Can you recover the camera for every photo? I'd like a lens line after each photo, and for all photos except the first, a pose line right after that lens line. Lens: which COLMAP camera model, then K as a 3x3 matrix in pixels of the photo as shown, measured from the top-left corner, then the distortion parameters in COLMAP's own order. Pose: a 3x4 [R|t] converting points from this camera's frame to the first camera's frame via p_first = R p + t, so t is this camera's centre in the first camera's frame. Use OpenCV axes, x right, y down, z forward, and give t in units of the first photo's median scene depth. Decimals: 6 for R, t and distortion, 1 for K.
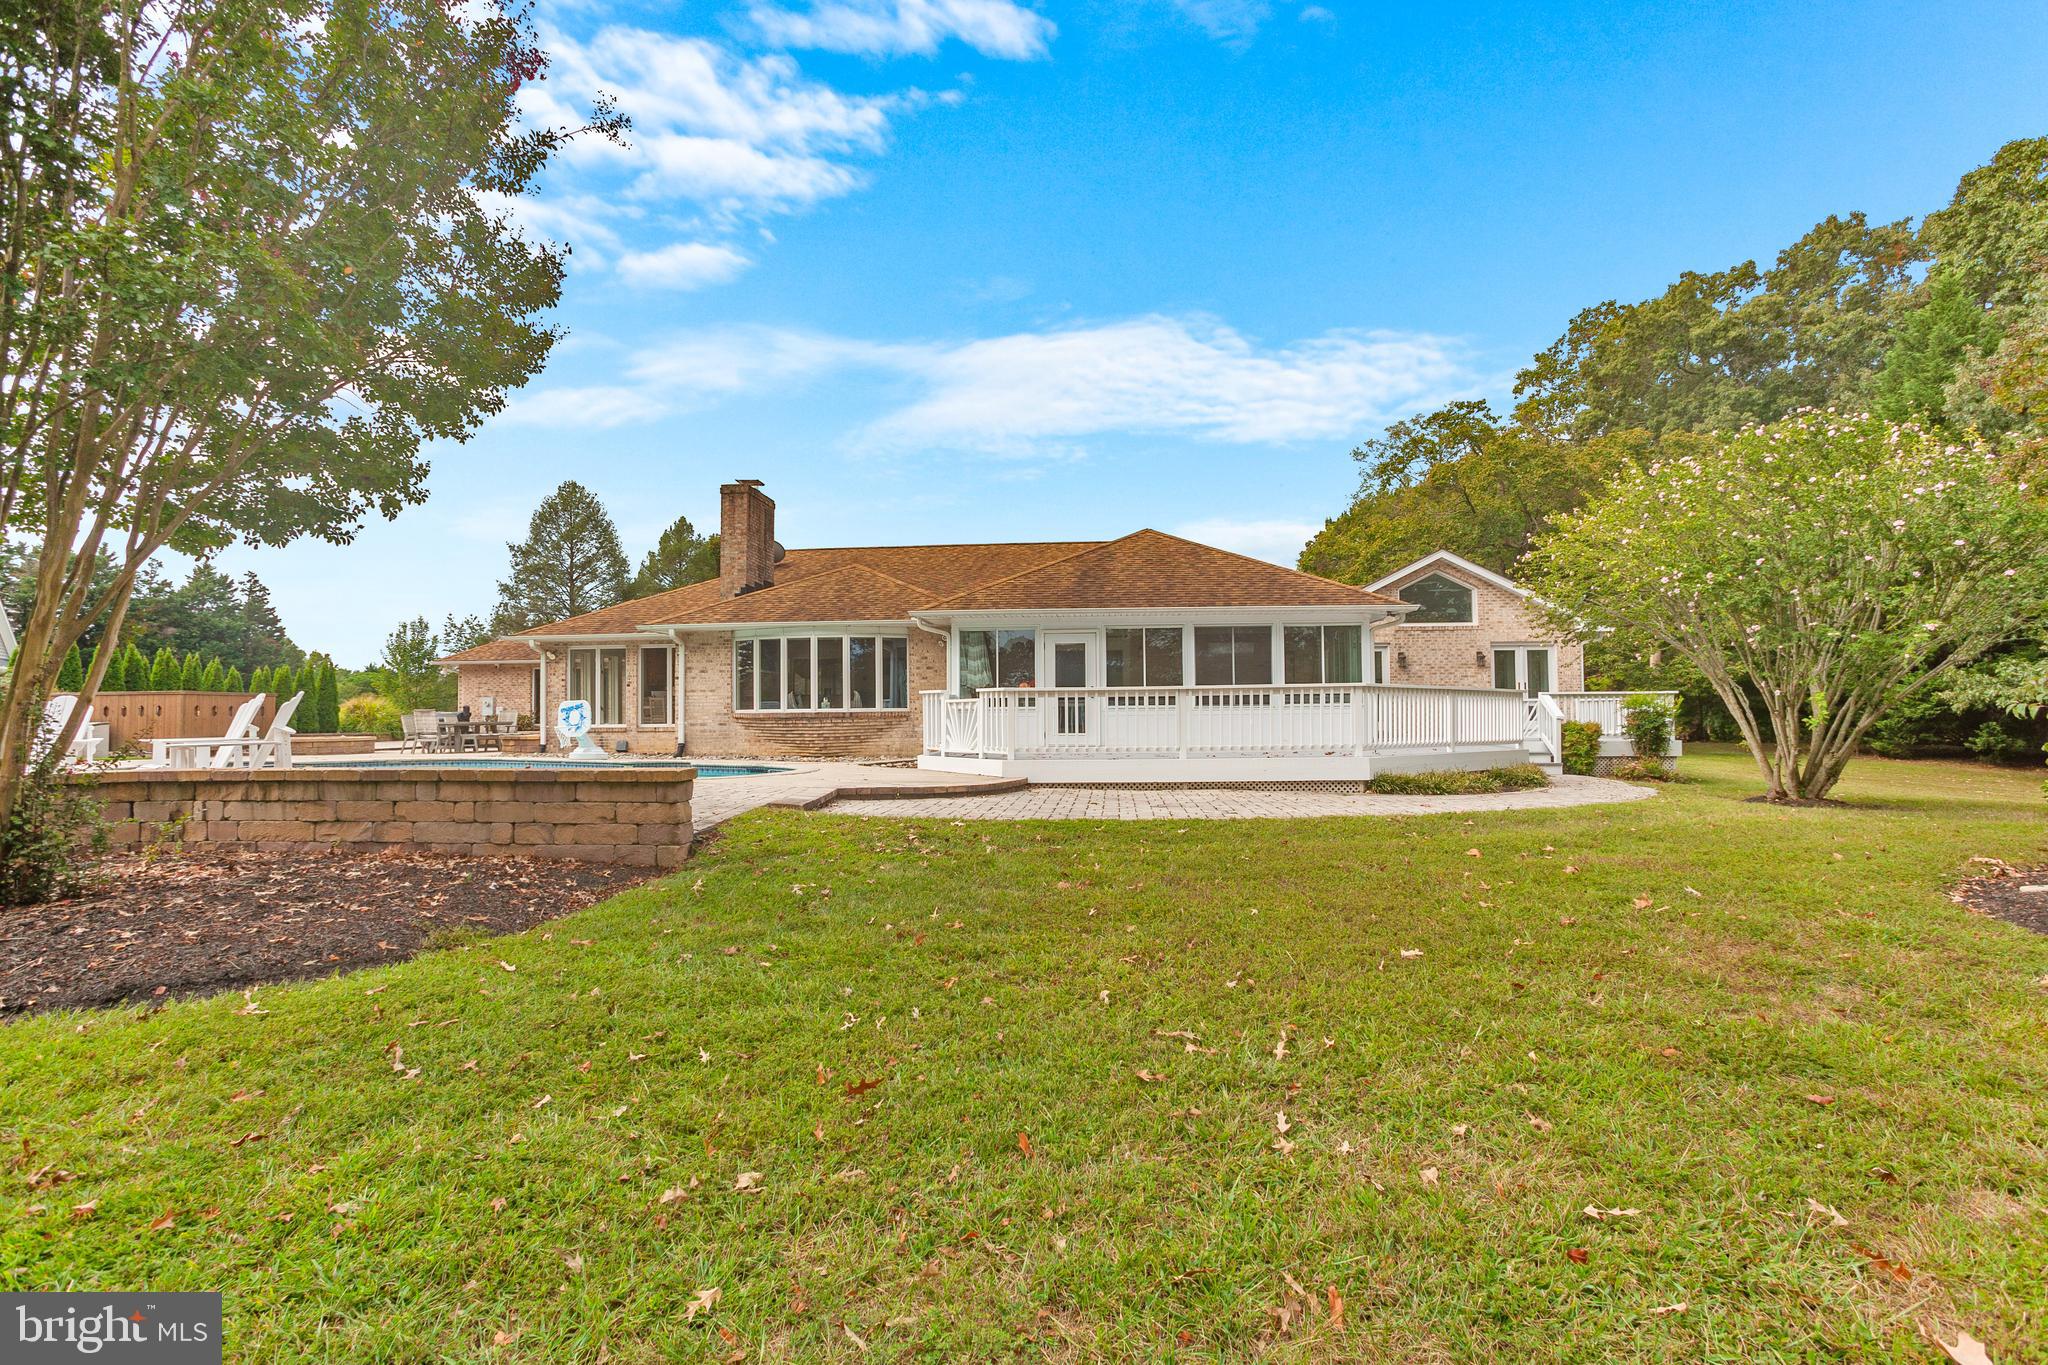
lens RADIAL K [[976.1, 0, 1019.0], [0, 976.1, 702.7], [0, 0, 1]] dist [-0.064357, 0.038275]
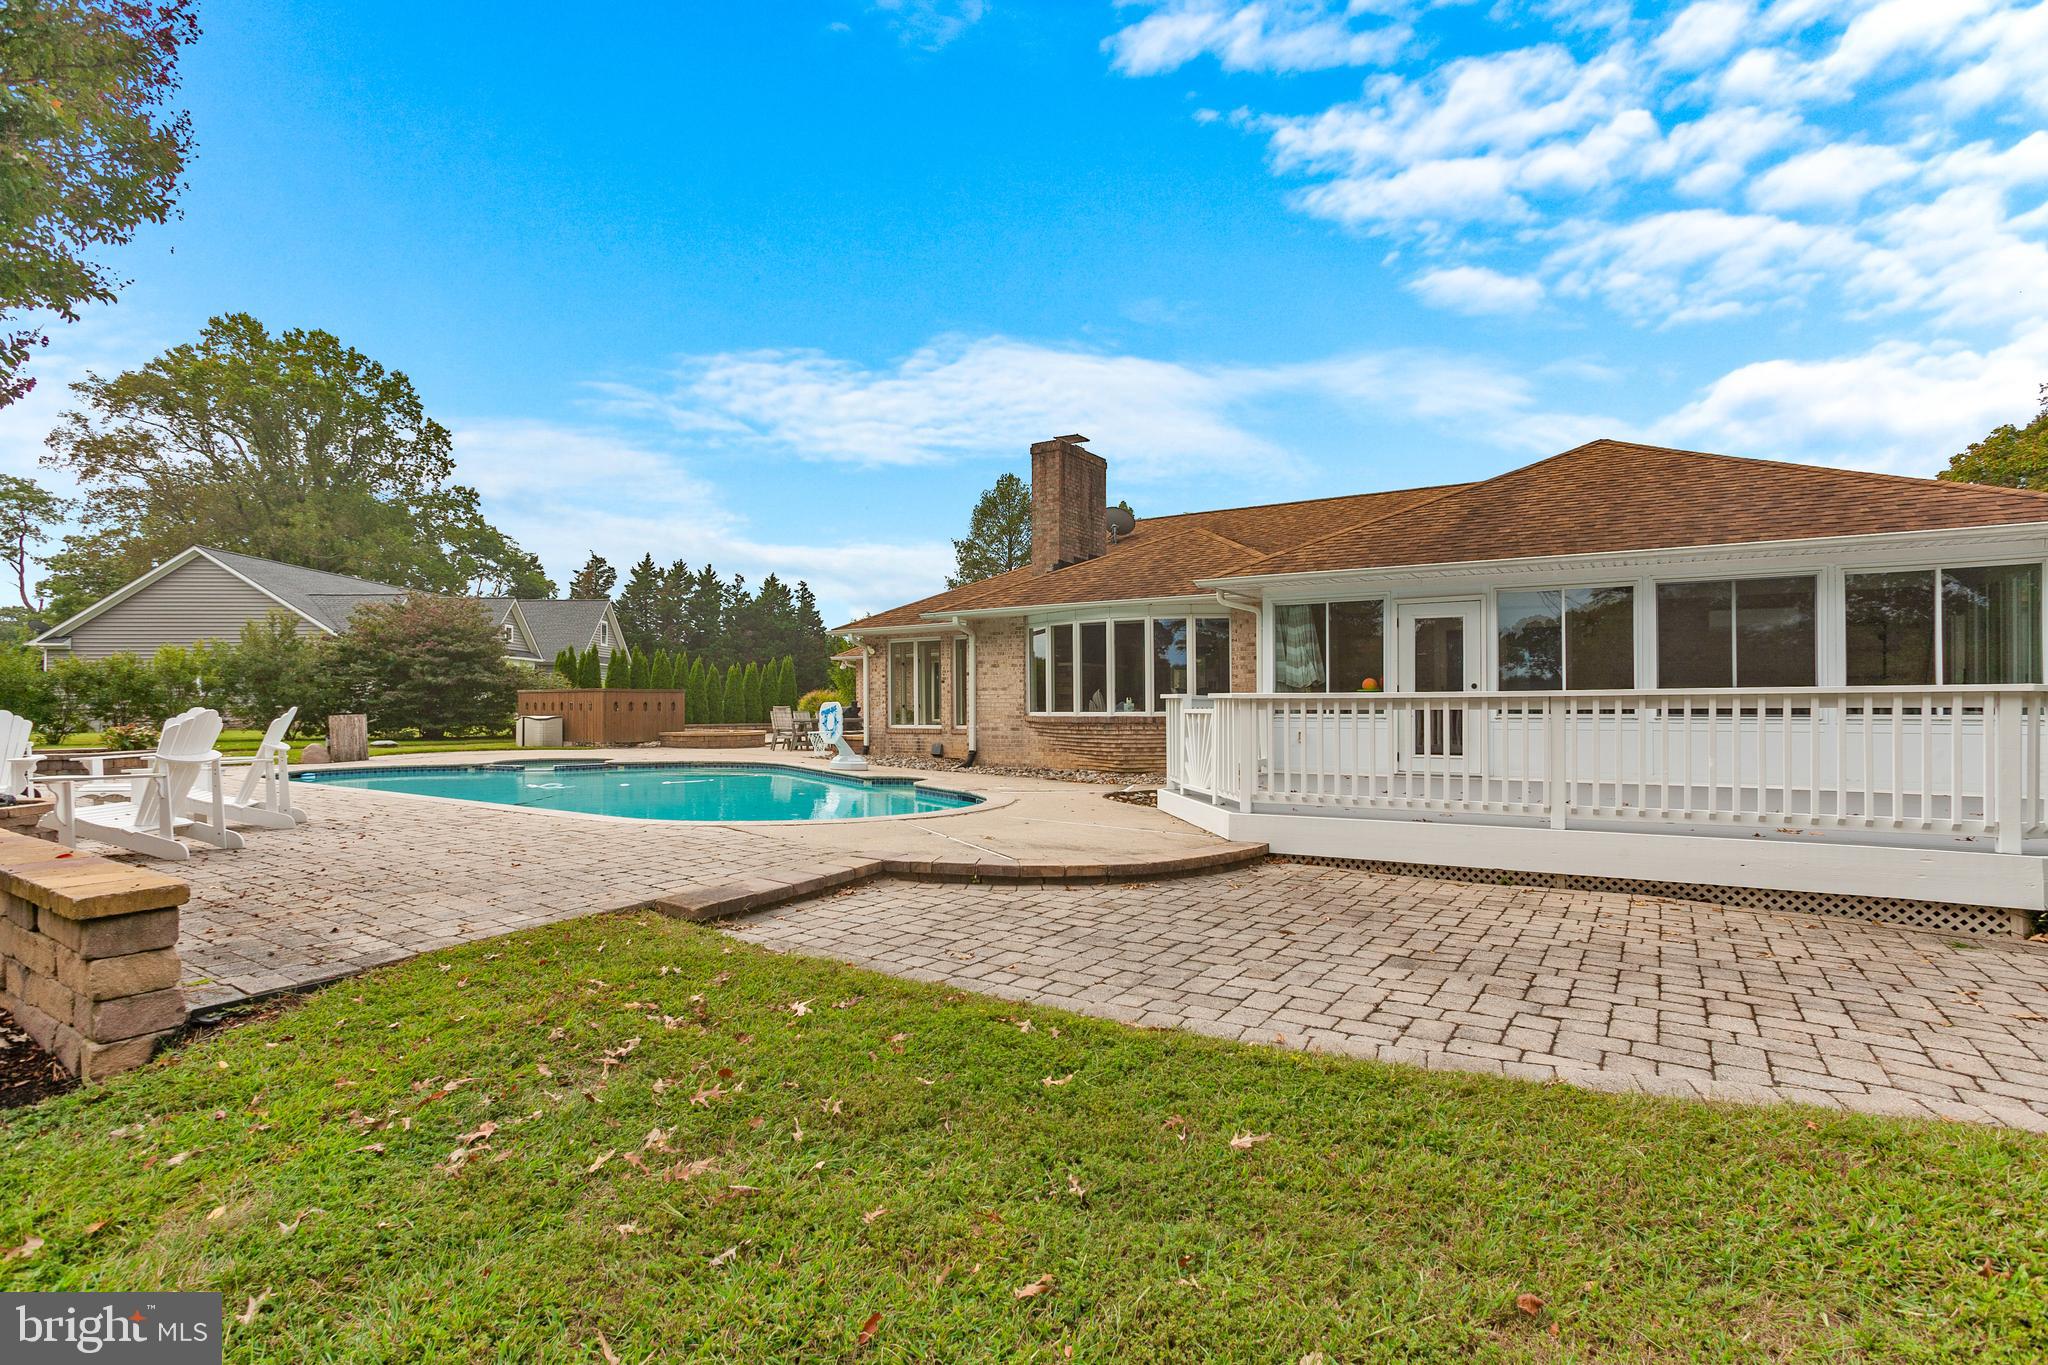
lens RADIAL K [[998.4, 0, 1023.0], [0, 998.4, 713.3], [0, 0, 1]] dist [-0.054441, 0.033440]
pose [[0.887032, 0.009990, -0.461600, 0.098145], [0.000444, 0.999747, 0.022490, -0.010658], [0.461708, -0.020154, 0.886803, 0.247452]]
